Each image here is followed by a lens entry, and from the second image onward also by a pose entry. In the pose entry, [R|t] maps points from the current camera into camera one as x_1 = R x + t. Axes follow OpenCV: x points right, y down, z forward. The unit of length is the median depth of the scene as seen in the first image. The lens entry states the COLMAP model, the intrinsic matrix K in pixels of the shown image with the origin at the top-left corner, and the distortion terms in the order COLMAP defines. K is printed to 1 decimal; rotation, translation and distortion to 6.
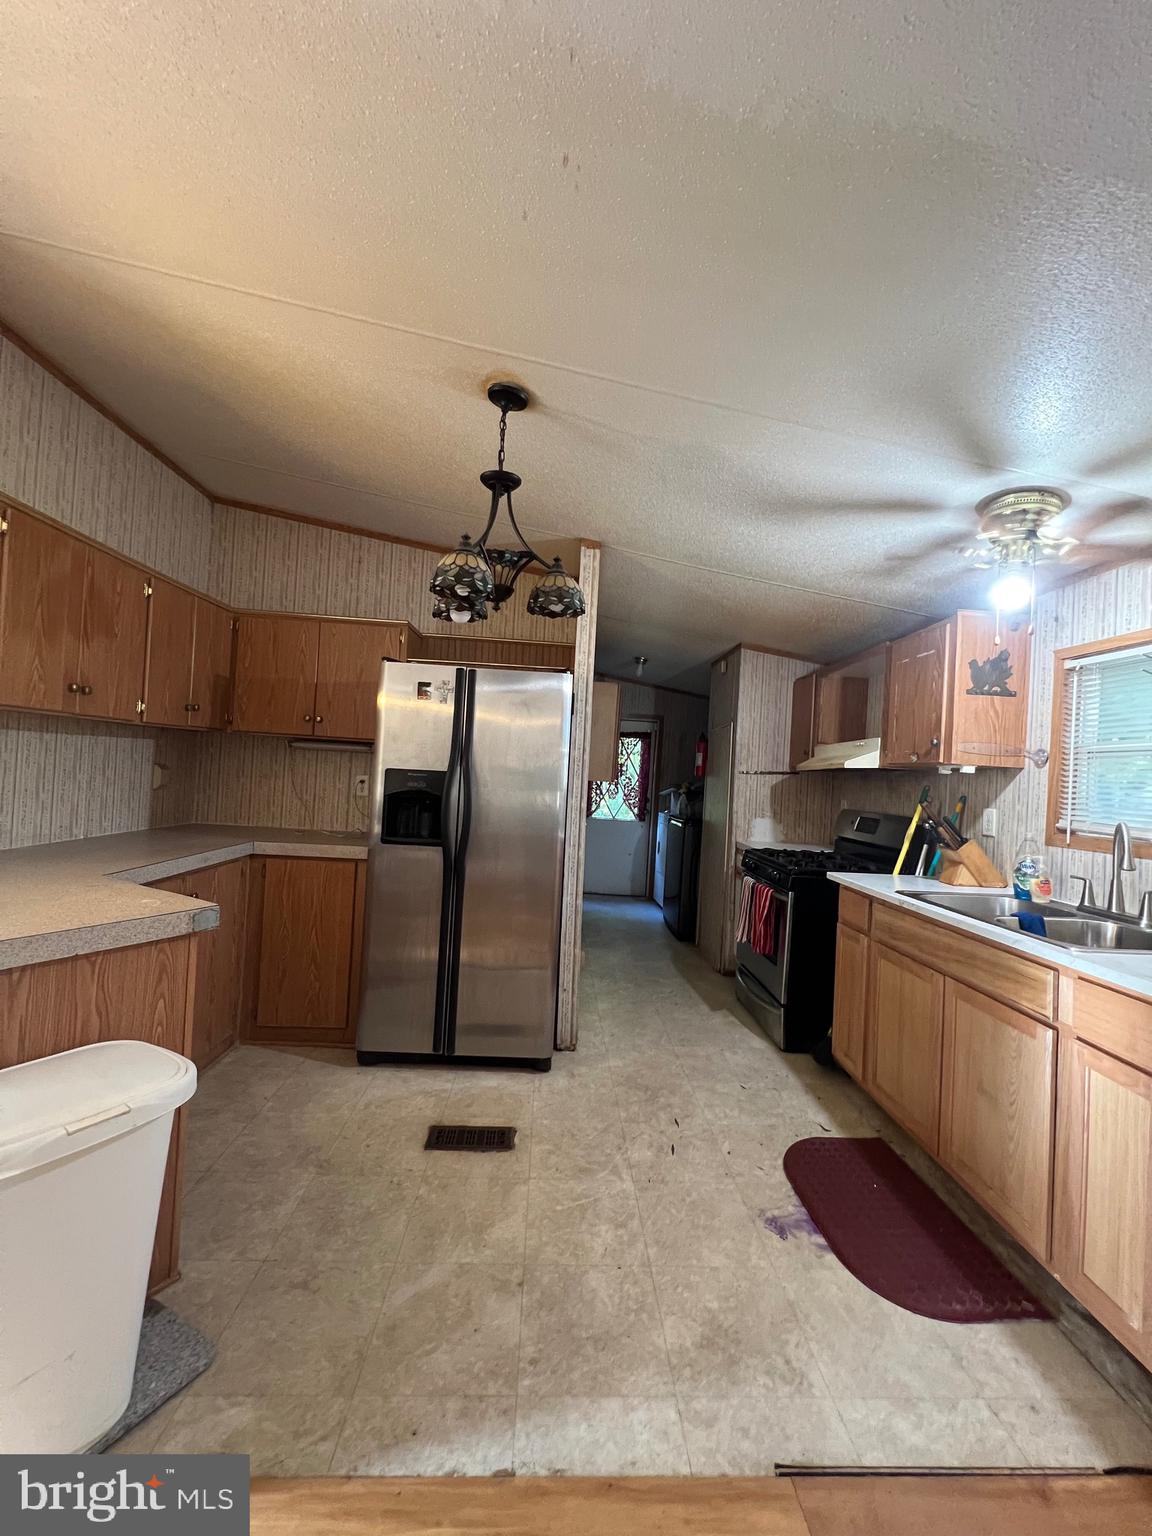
lens RADIAL K [[612.8, 0, 575.7], [0, 612.8, 766.2], [0, 0, 1]] dist [-0.002904, 0.001321]
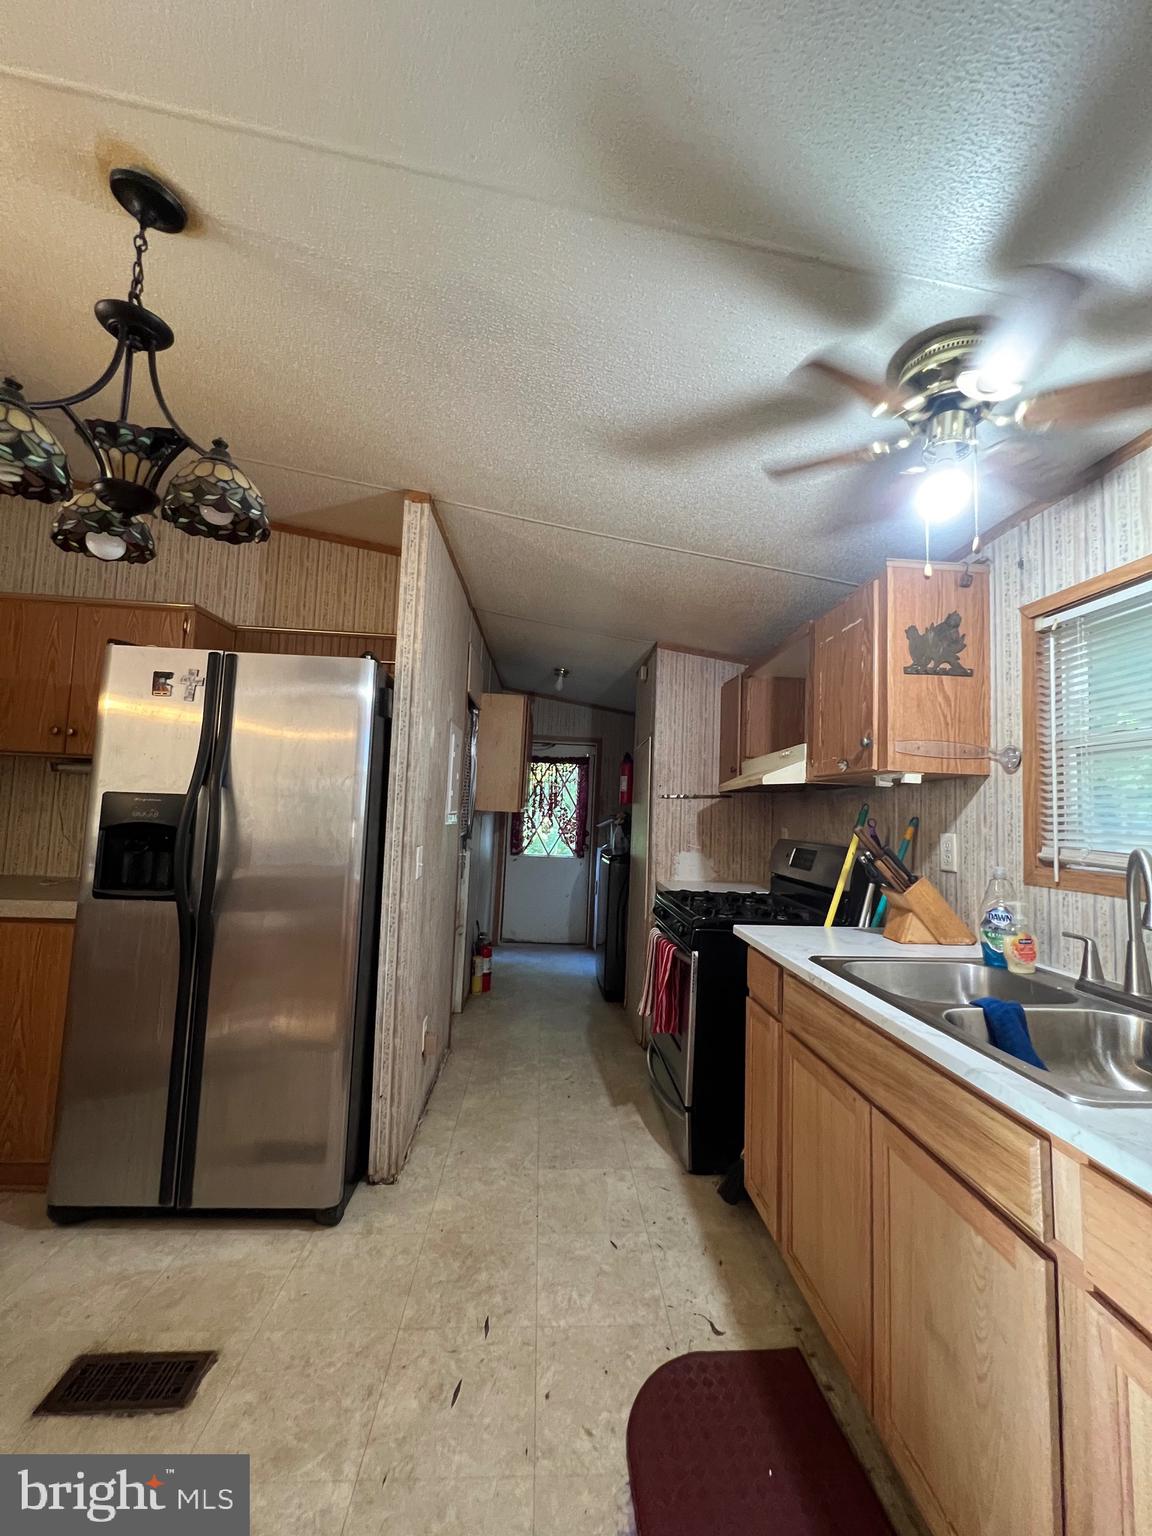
lens RADIAL K [[612.8, 0, 575.8], [0, 612.8, 766.3], [0, 0, 1]] dist [-0.002904, 0.001321]
pose [[0.999780, -0.016343, 0.013180, 0.237288], [0.017093, 0.998111, -0.059010, 0.026308], [-0.012190, 0.059222, 0.998170, 0.288277]]
